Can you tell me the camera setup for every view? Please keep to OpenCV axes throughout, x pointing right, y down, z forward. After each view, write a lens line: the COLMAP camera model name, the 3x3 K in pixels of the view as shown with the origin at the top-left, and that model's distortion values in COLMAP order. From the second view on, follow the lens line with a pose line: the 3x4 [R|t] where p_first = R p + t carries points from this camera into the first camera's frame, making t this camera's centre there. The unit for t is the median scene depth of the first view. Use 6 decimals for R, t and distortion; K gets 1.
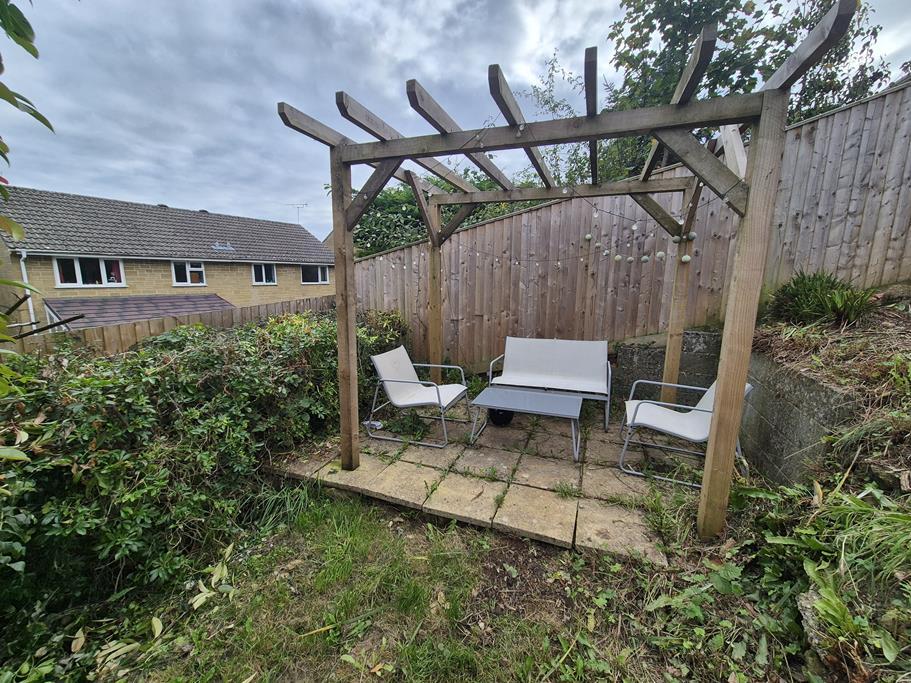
lens RADIAL K [[376.1, 0, 456.8], [0, 376.1, 343.5], [0, 0, 1]] dist [-0.002164, -0.000103]
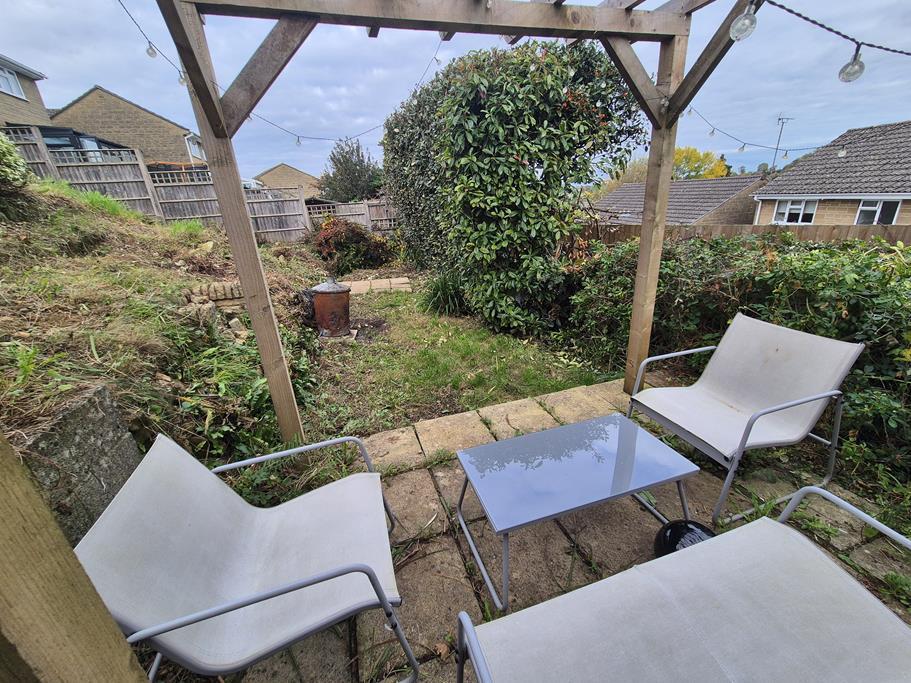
lens RADIAL K [[376.1, 0, 456.9], [0, 376.1, 338.8], [0, 0, 1]] dist [-0.002164, -0.000103]
pose [[-0.780553, 0.179009, -0.598910, 0.768334], [-0.155981, 0.872031, 0.463932, -0.262842], [0.605316, 0.455542, -0.652744, 1.530731]]
